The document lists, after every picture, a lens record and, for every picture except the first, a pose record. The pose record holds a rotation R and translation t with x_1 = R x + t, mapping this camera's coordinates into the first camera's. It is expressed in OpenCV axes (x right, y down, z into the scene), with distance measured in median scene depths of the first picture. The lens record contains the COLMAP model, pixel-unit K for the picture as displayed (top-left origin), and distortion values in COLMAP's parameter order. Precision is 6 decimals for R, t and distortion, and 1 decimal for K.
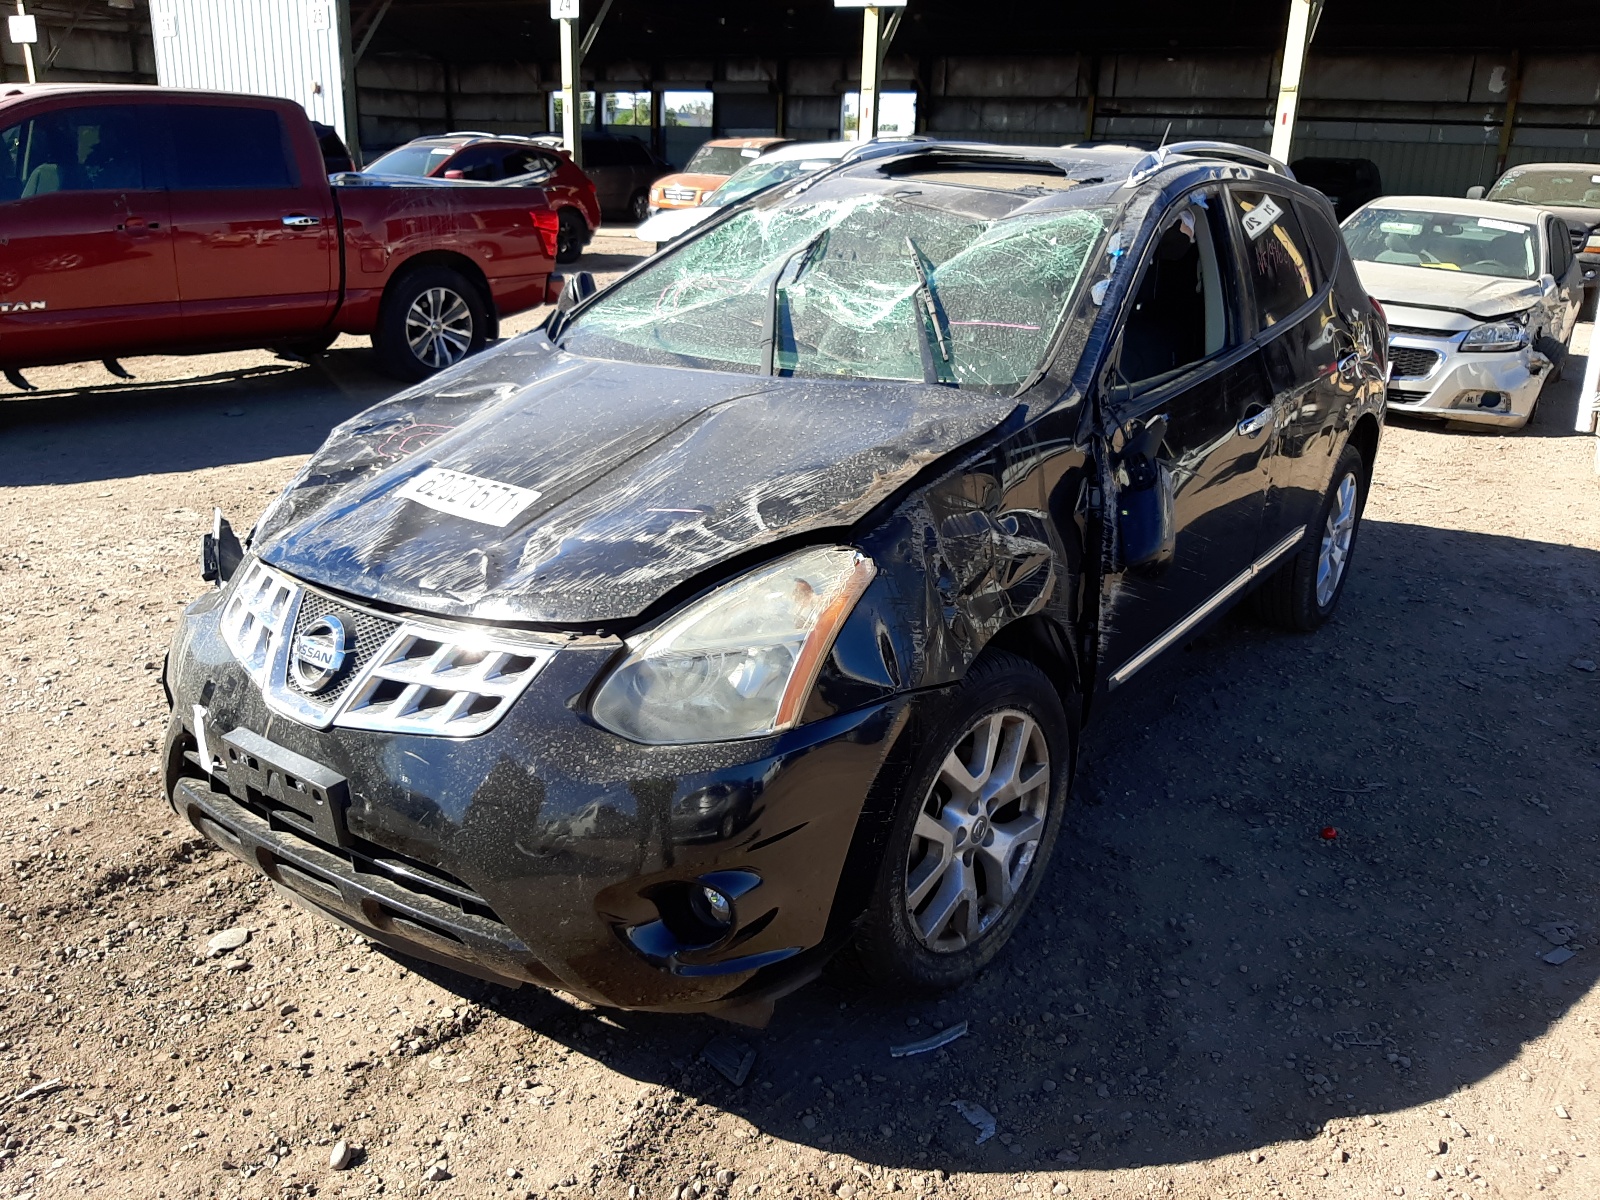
lens RADIAL K [[1349.2, 0, 799.8], [0, 1349.2, 604.8], [0, 0, 1]] dist [0.063478, -0.168846]
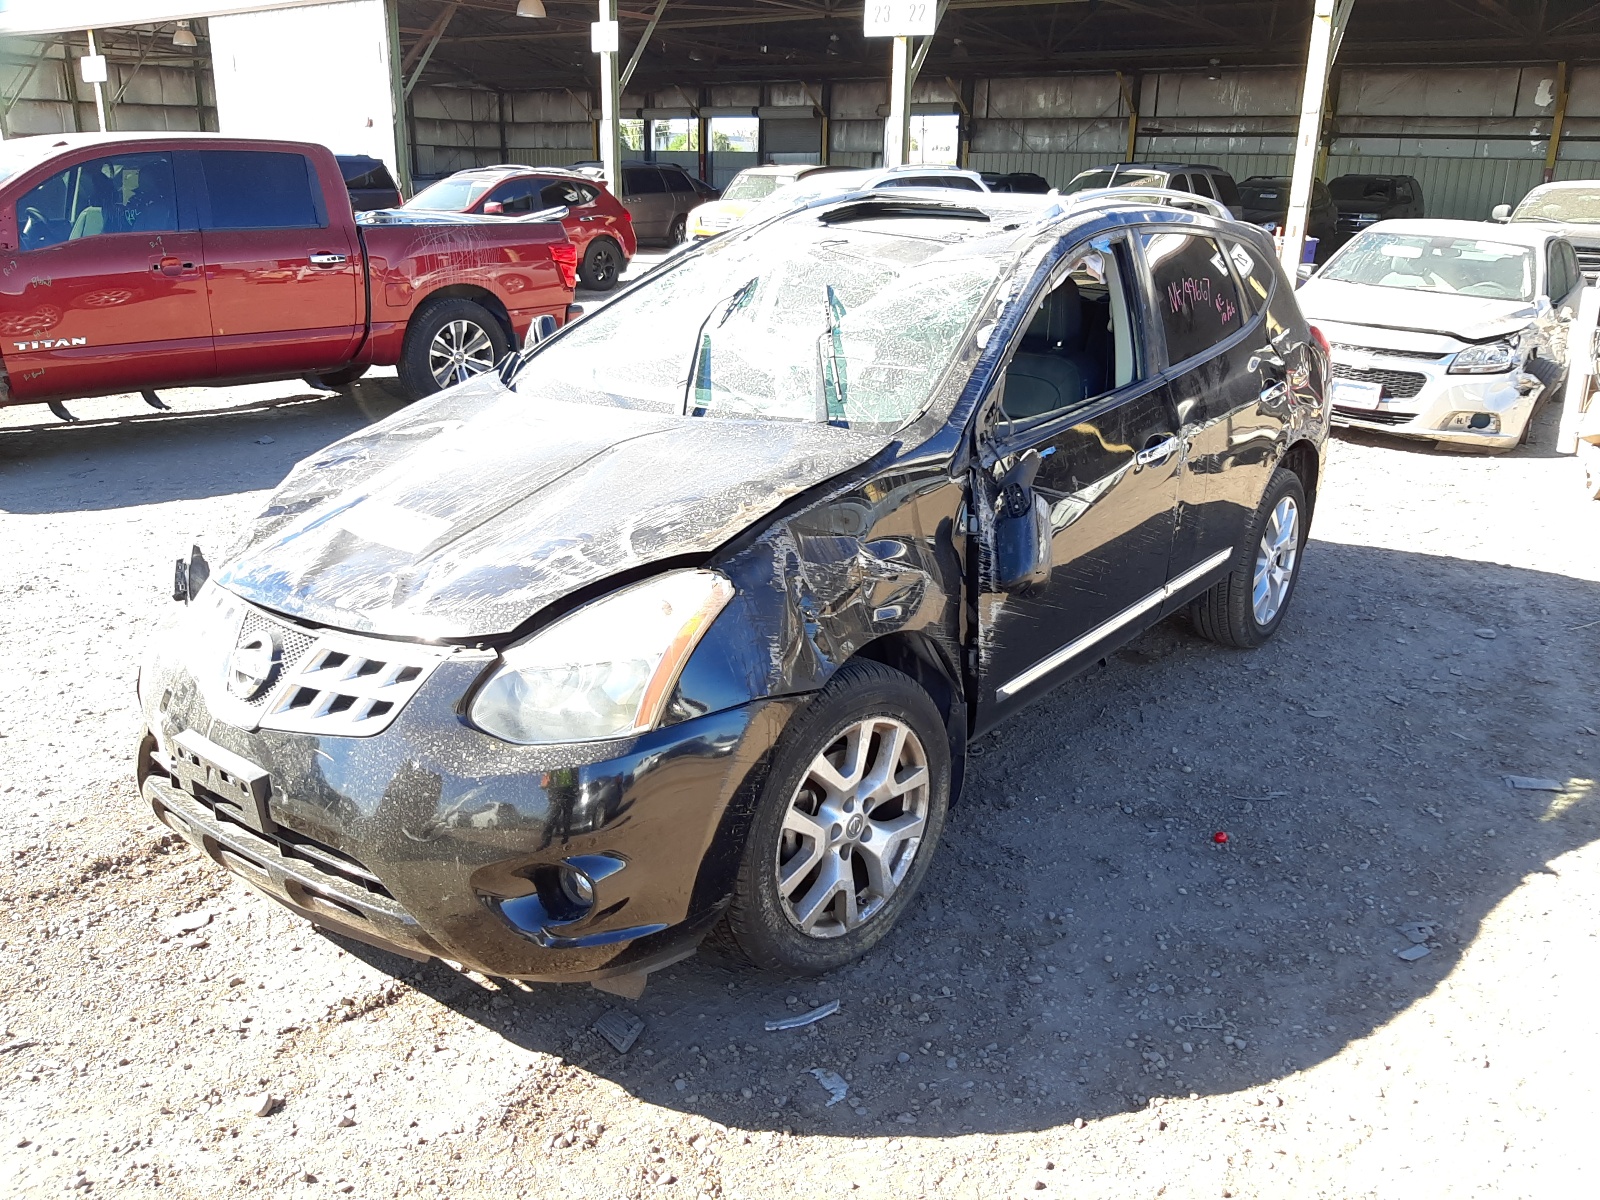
lens RADIAL K [[1358.2, 0, 800.0], [0, 1358.2, 600.0], [0, 0, 1]] dist [0.069454, -0.173585]
pose [[0.998848, -0.000012, -0.047992, 0.128651], [-0.000813, 0.999852, -0.017172, 0.000843], [0.047985, 0.017191, 0.998700, -0.102397]]
